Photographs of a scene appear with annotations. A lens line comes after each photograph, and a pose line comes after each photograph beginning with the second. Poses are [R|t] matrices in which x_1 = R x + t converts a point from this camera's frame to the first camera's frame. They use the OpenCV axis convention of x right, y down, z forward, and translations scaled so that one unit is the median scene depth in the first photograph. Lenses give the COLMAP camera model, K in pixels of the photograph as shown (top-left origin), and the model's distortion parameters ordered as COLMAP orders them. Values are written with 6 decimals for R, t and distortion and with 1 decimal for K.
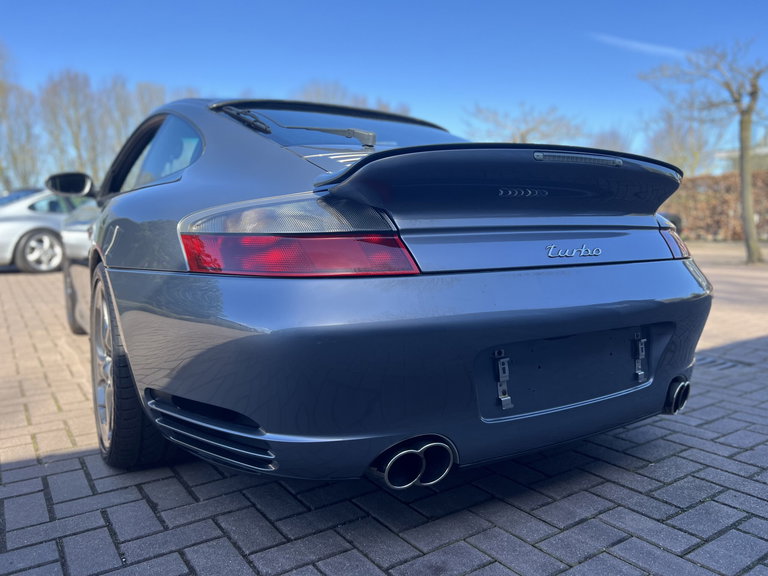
lens RADIAL K [[585.9, 0, 384.0], [0, 585.9, 288.0], [0, 0, 1]] dist [0.069853, -0.078626]
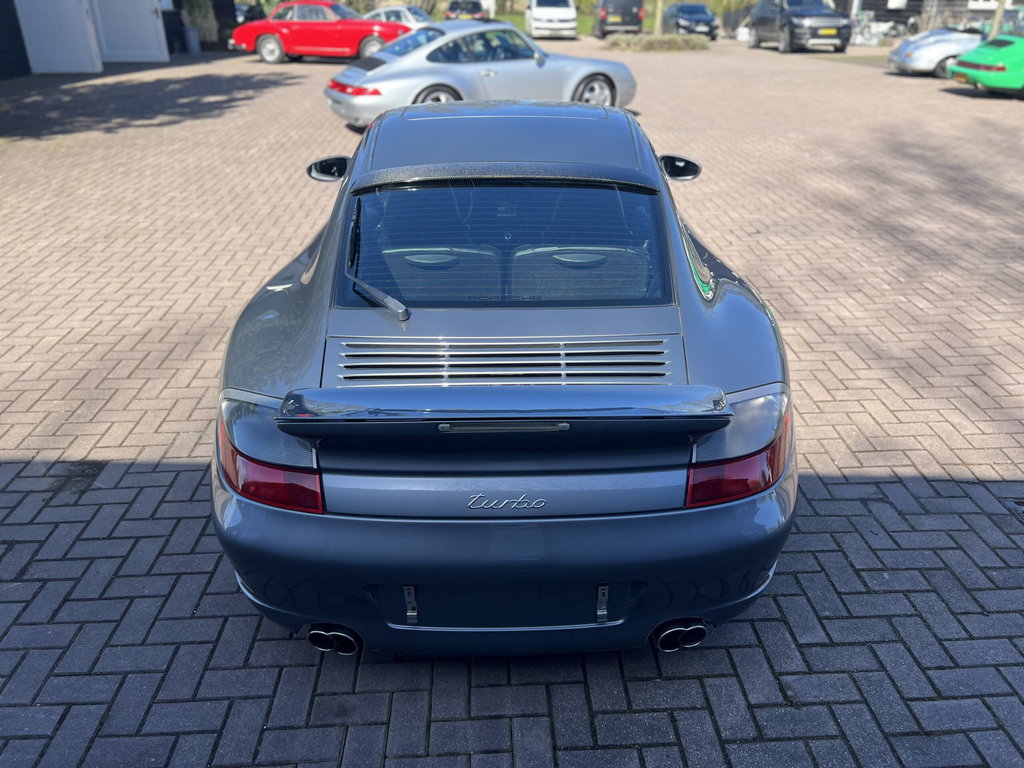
lens RADIAL K [[781.1, 0, 512.0], [0, 781.1, 384.0], [0, 0, 1]] dist [0.069853, -0.078626]
pose [[0.854549, 0.235072, -0.463127, 0.891789], [-0.054033, 0.927108, 0.370878, -0.737015], [0.516552, -0.291909, 0.804962, -0.001250]]
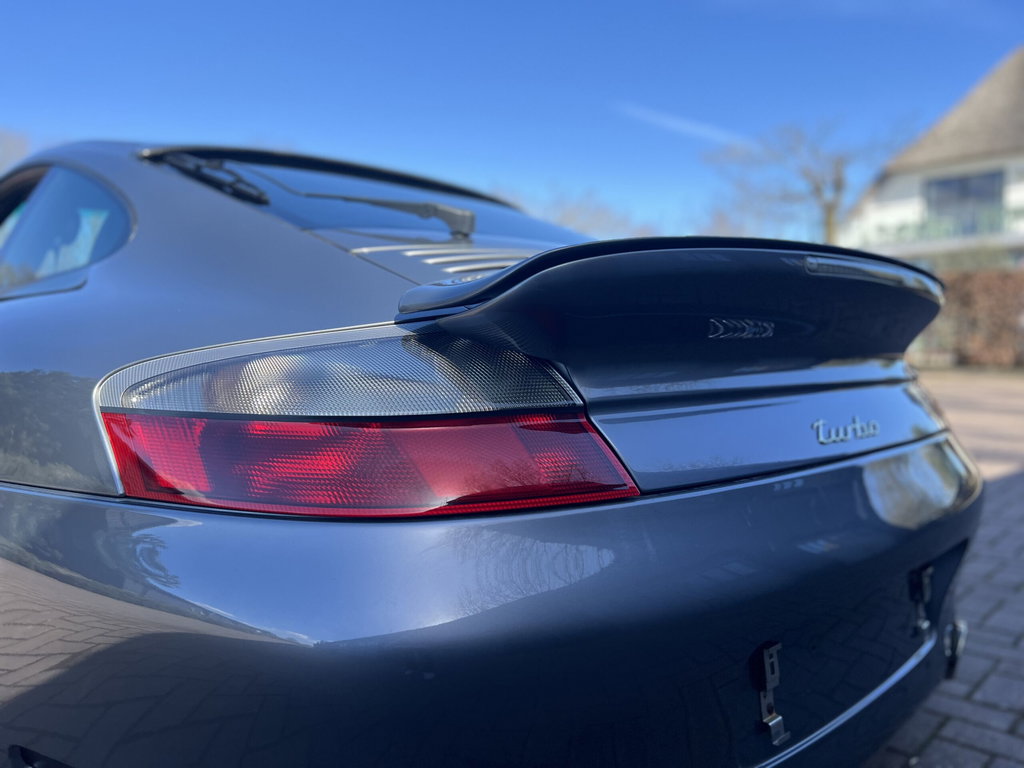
lens RADIAL K [[781.1, 0, 512.0], [0, 781.1, 384.0], [0, 0, 1]] dist [0.069853, -0.078626]
pose [[0.980173, -0.005209, 0.198076, -0.144565], [0.015101, 0.998711, -0.048466, -0.073260], [-0.197568, 0.050496, 0.978988, 0.314679]]
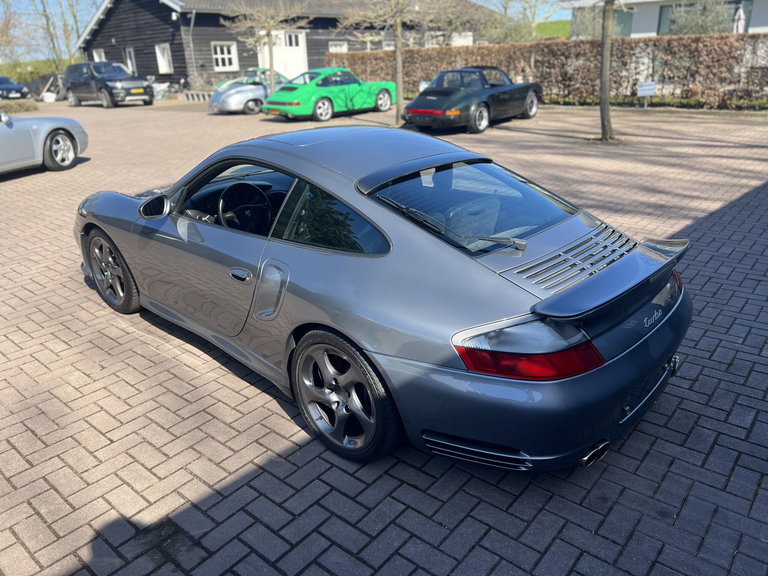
lens RADIAL K [[585.9, 0, 384.0], [0, 585.9, 288.0], [0, 0, 1]] dist [0.069853, -0.078626]
pose [[0.961645, -0.122684, 0.245330, -0.868640], [0.051990, 0.959711, 0.276137, -0.677221], [-0.269324, -0.252791, 0.929280, -0.403338]]
